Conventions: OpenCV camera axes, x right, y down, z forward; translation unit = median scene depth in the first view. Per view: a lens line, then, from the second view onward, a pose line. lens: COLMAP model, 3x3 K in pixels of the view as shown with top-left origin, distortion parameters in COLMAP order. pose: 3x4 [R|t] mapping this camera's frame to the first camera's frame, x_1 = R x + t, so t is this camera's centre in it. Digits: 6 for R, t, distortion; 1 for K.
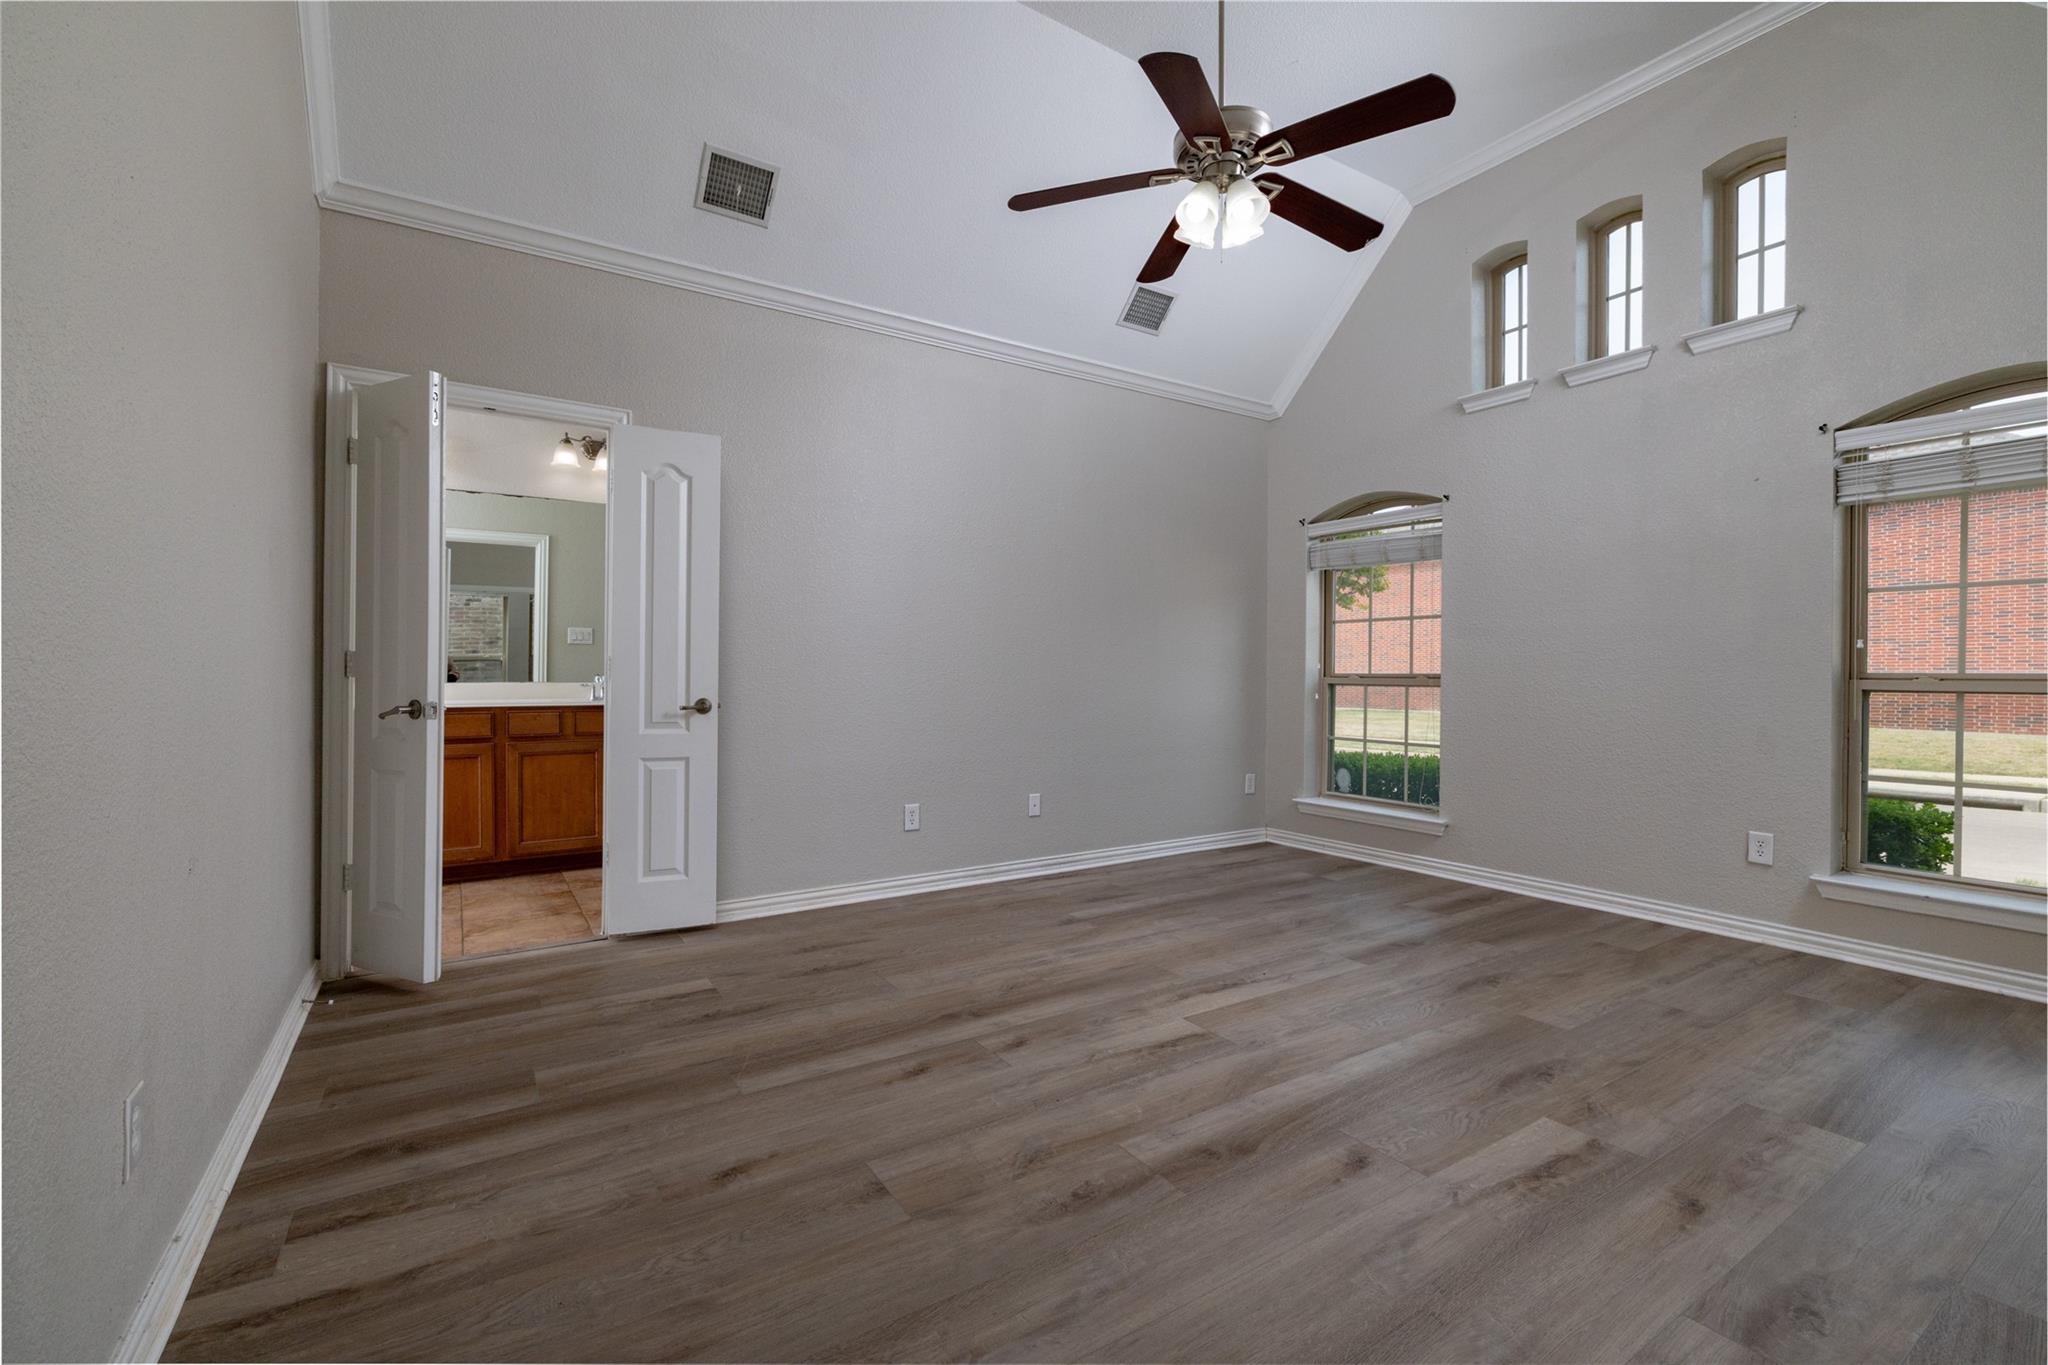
lens RADIAL K [[880.2, 0, 1017.2], [0, 880.2, 677.8], [0, 0, 1]] dist [-0.002534, 0.001359]
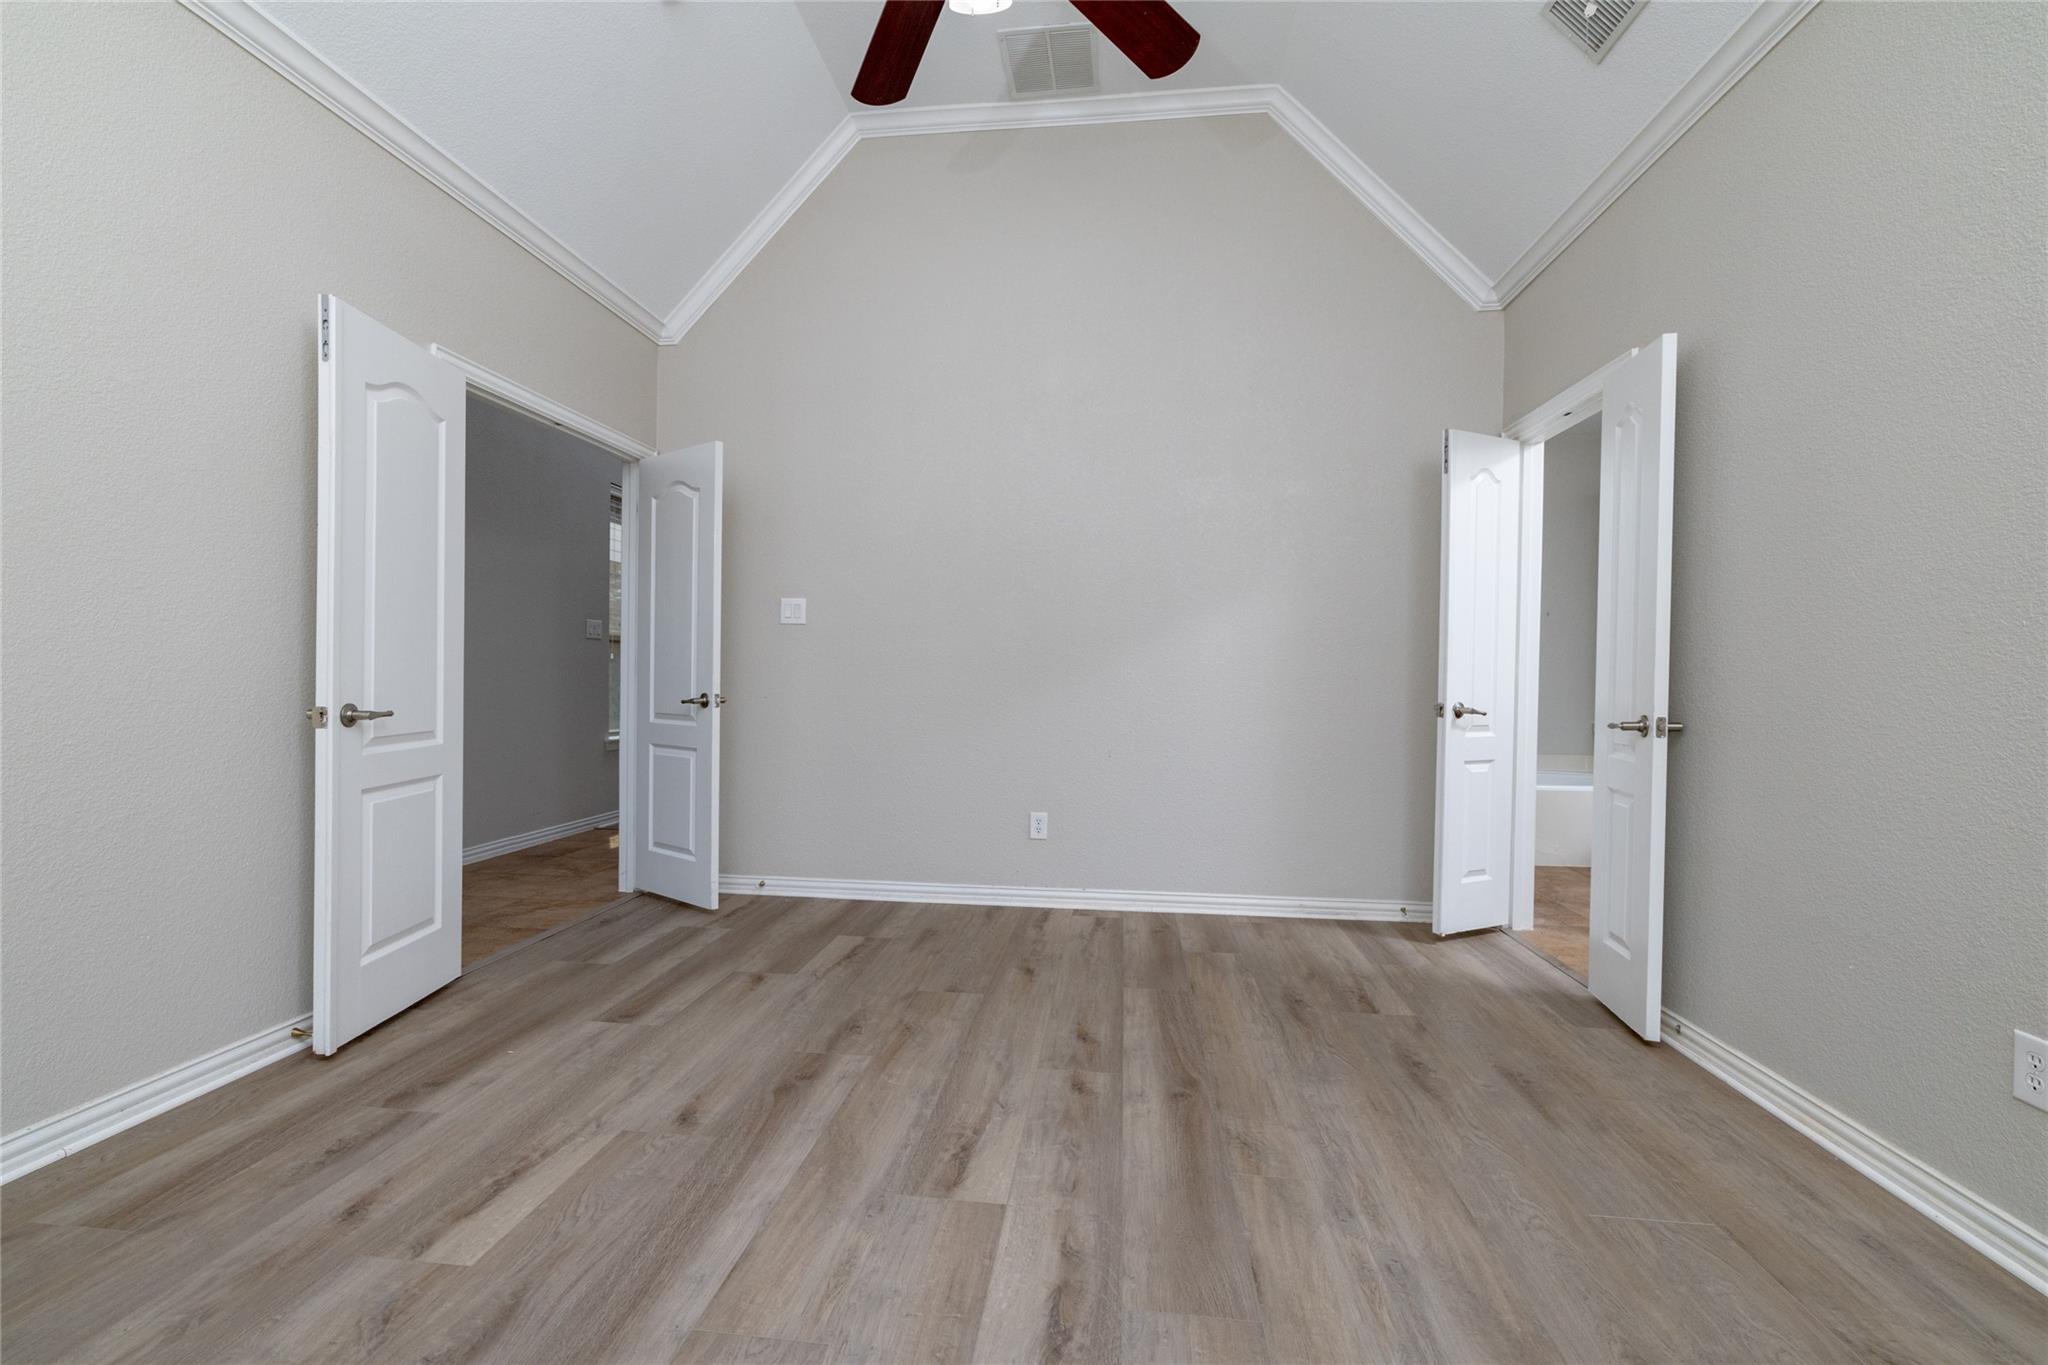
lens RADIAL K [[880.2, 0, 1024.5], [0, 880.2, 680.7], [0, 0, 1]] dist [-0.002534, 0.001359]
pose [[-0.633540, -0.005864, -0.773688, 0.628389], [-0.015104, 0.999874, 0.004789, -0.002392], [0.773563, 0.014720, -0.633549, 1.301187]]
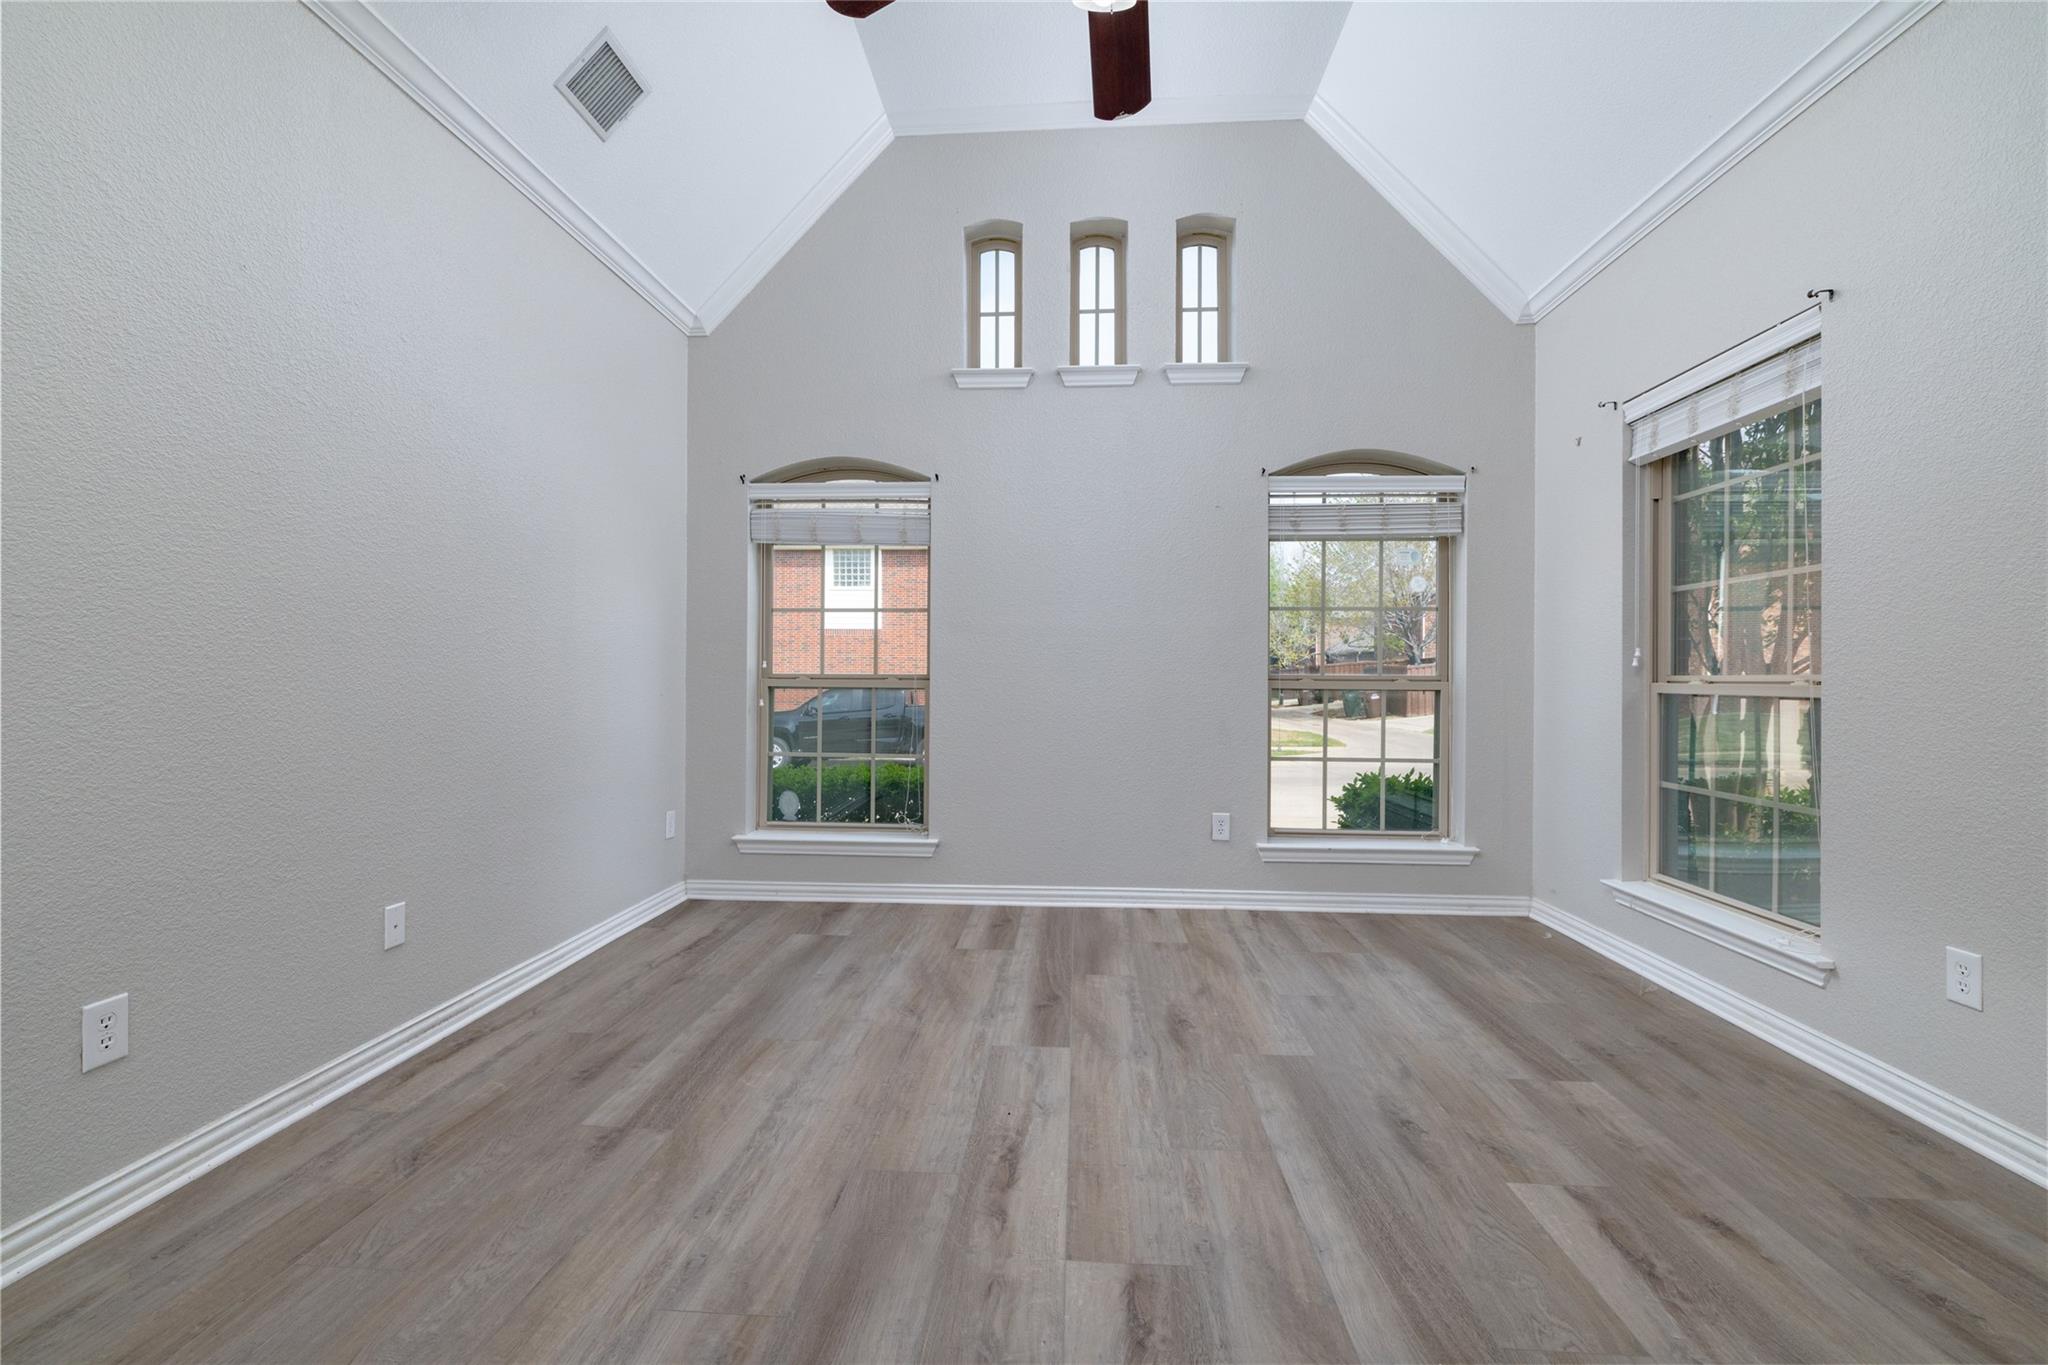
lens RADIAL K [[880.2, 0, 1023.7], [0, 880.2, 680.2], [0, 0, 1]] dist [-0.002534, 0.001359]
pose [[0.595081, -0.003293, 0.803659, -0.276432], [0.001118, 0.999994, 0.003270, -0.002887], [-0.803665, -0.001047, 0.595081, 0.618586]]
